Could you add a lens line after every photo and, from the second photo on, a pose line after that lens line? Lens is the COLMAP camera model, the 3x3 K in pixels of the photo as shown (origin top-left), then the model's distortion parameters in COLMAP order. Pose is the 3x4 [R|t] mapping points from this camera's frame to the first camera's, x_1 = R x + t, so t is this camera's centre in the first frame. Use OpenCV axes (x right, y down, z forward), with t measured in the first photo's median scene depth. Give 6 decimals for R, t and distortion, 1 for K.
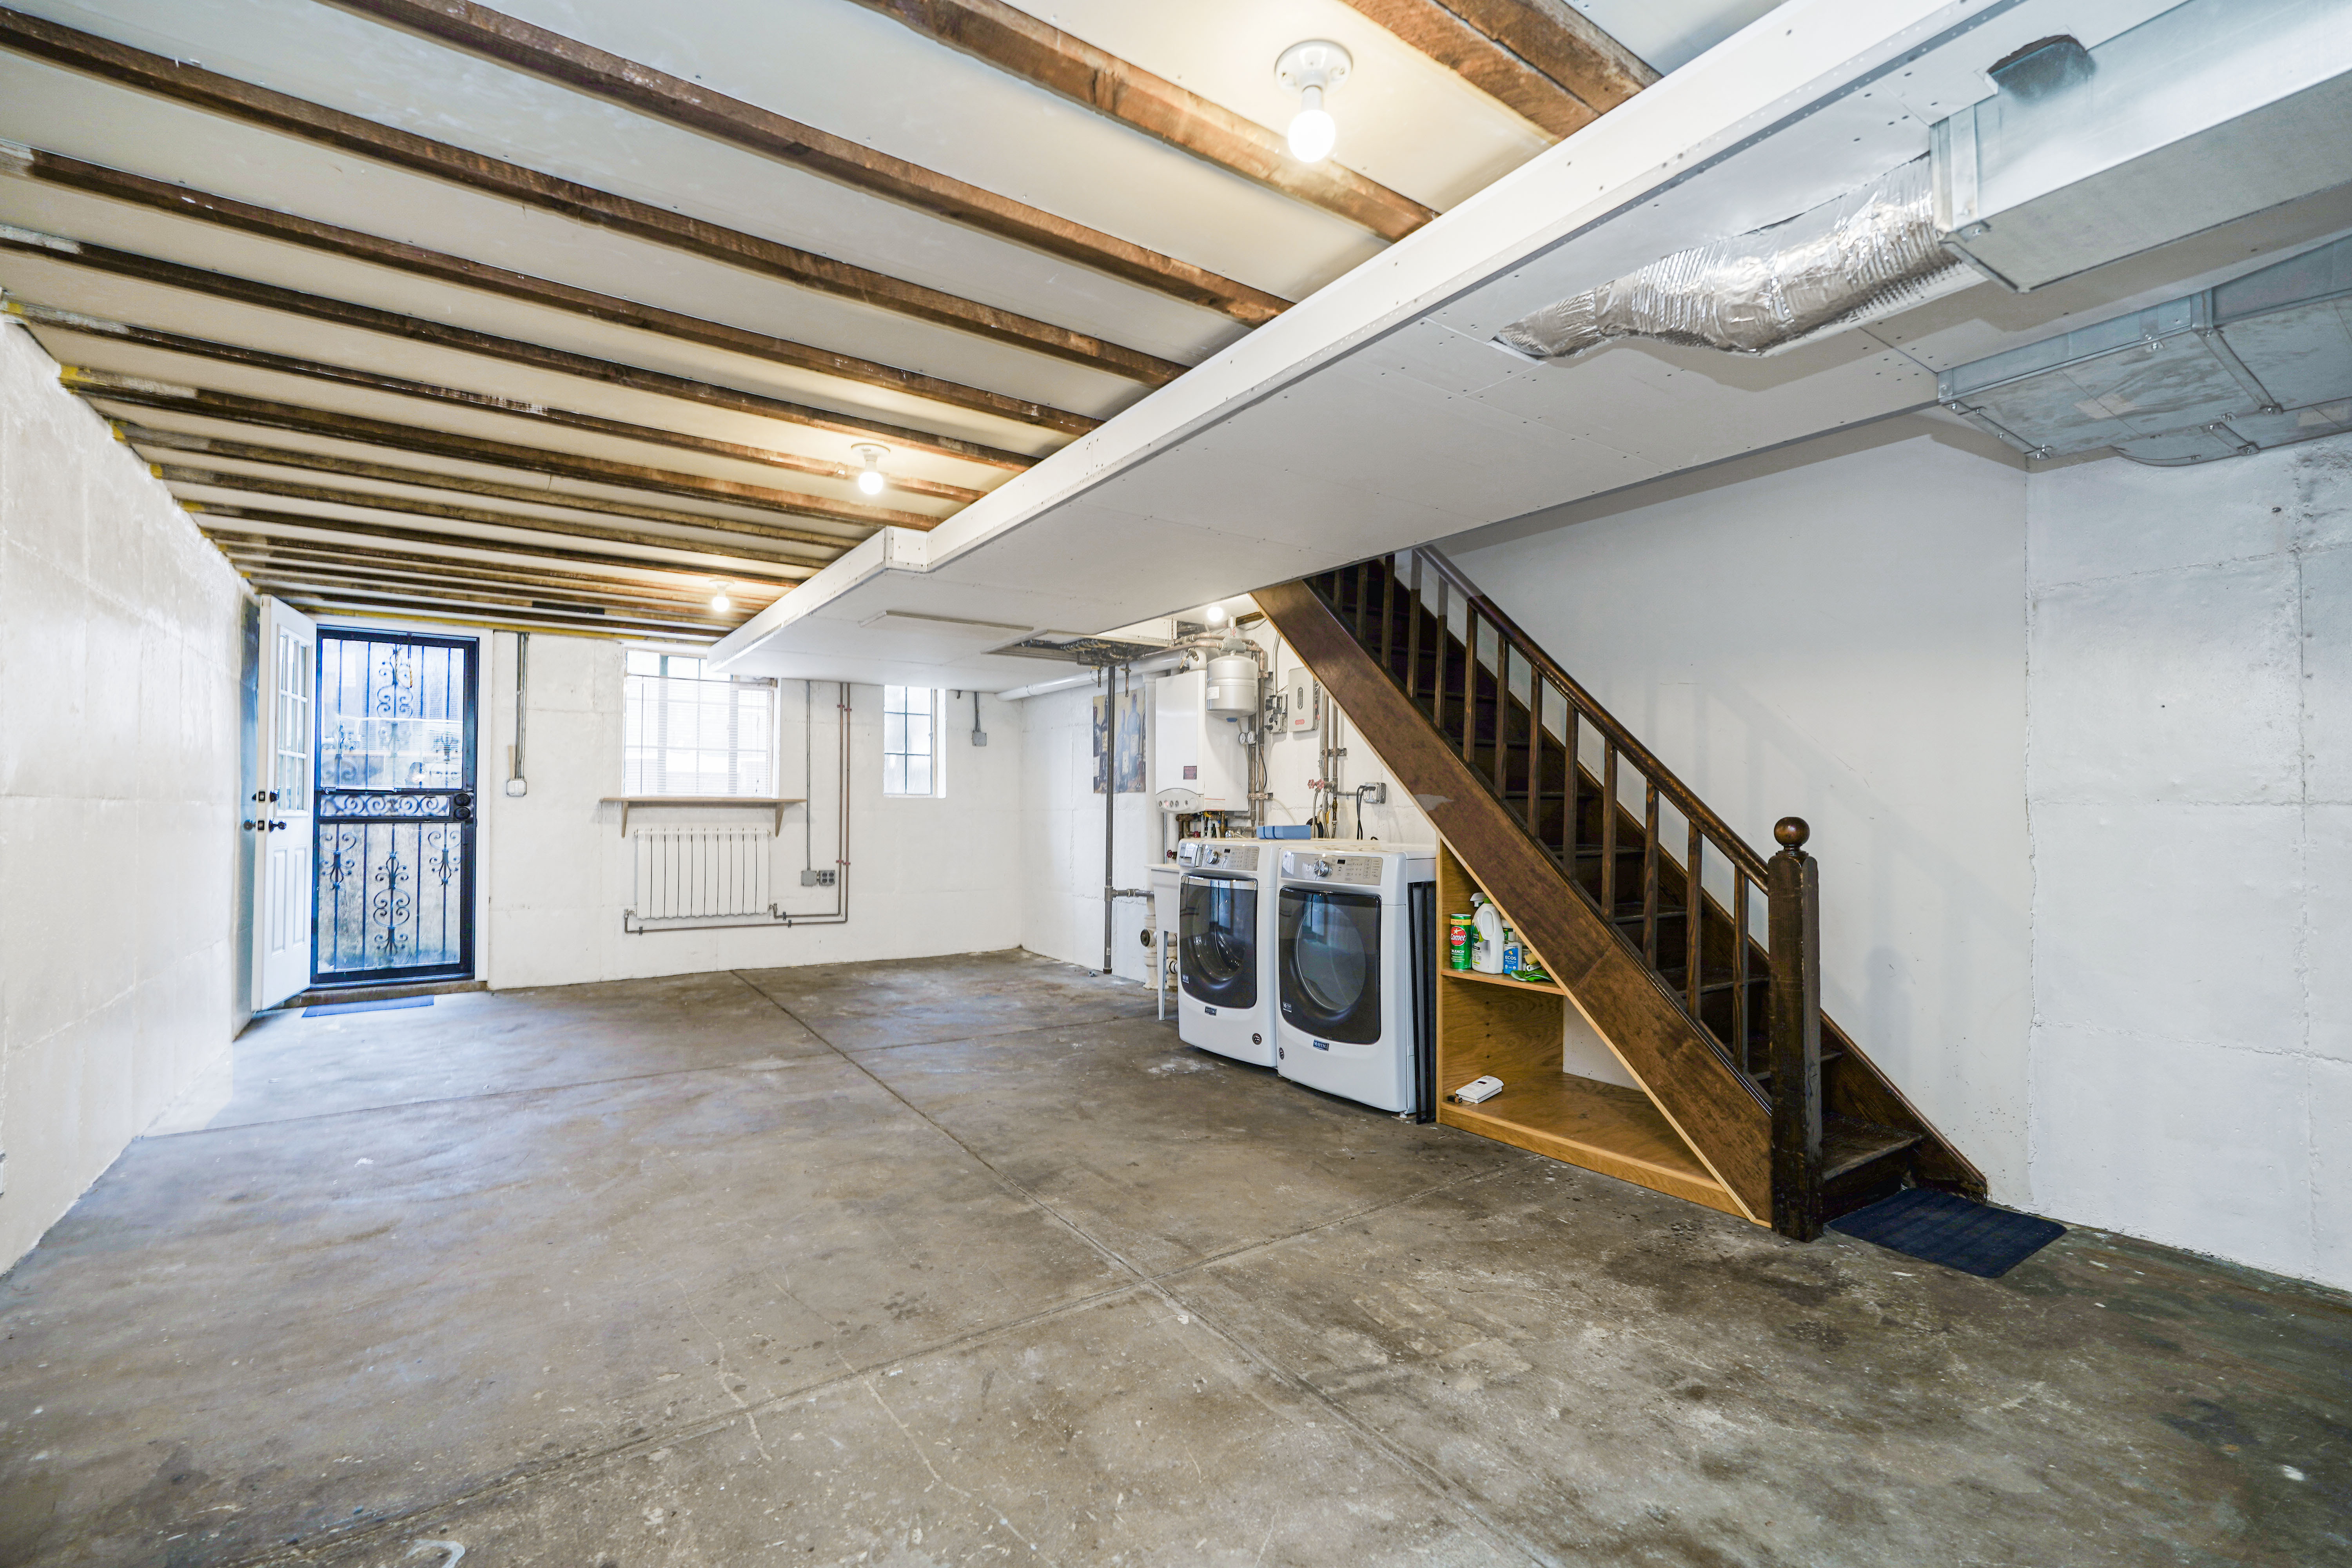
lens RADIAL K [[1028.7, 0, 1183.1], [0, 1028.7, 794.8], [0, 0, 1]] dist [-0.022591, 0.000519]
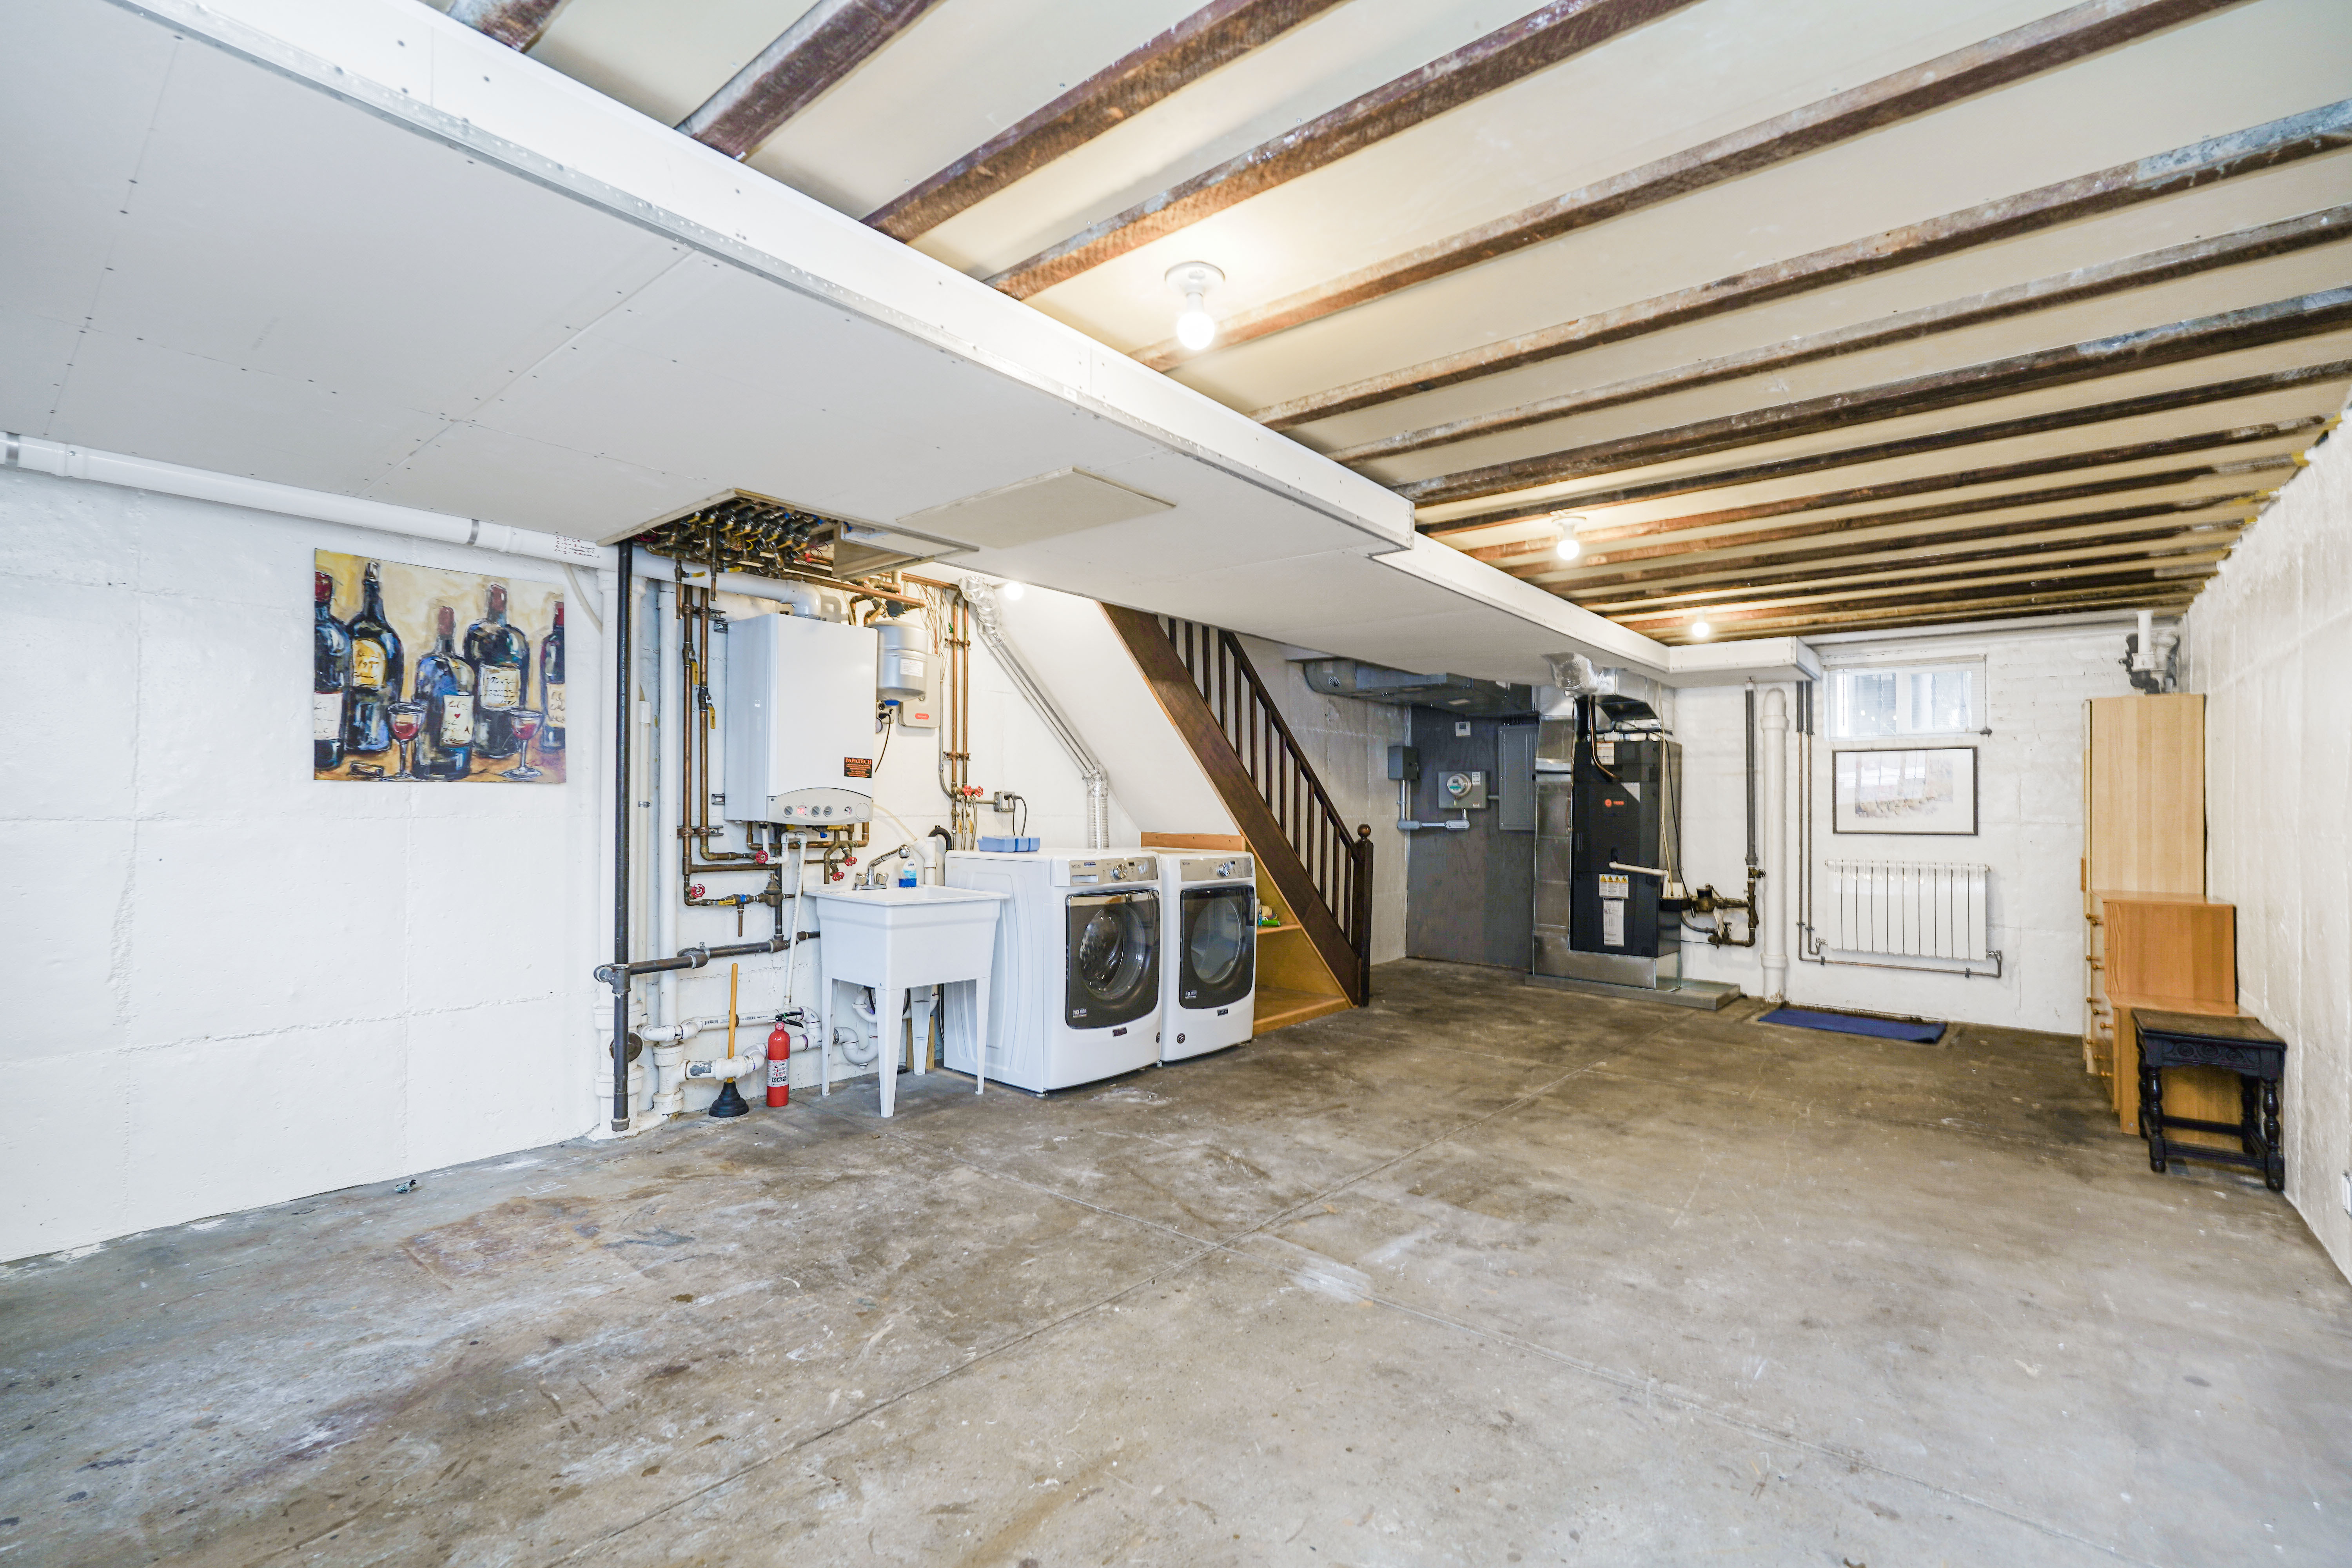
lens RADIAL K [[1028.7, 0, 1183.1], [0, 1028.7, 794.8], [0, 0, 1]] dist [-0.022591, 0.000519]
pose [[-0.261943, 0.011618, 0.965013, -1.082772], [-0.025363, 0.999499, -0.018917, 0.007396], [-0.964750, -0.029431, -0.261517, 1.424273]]
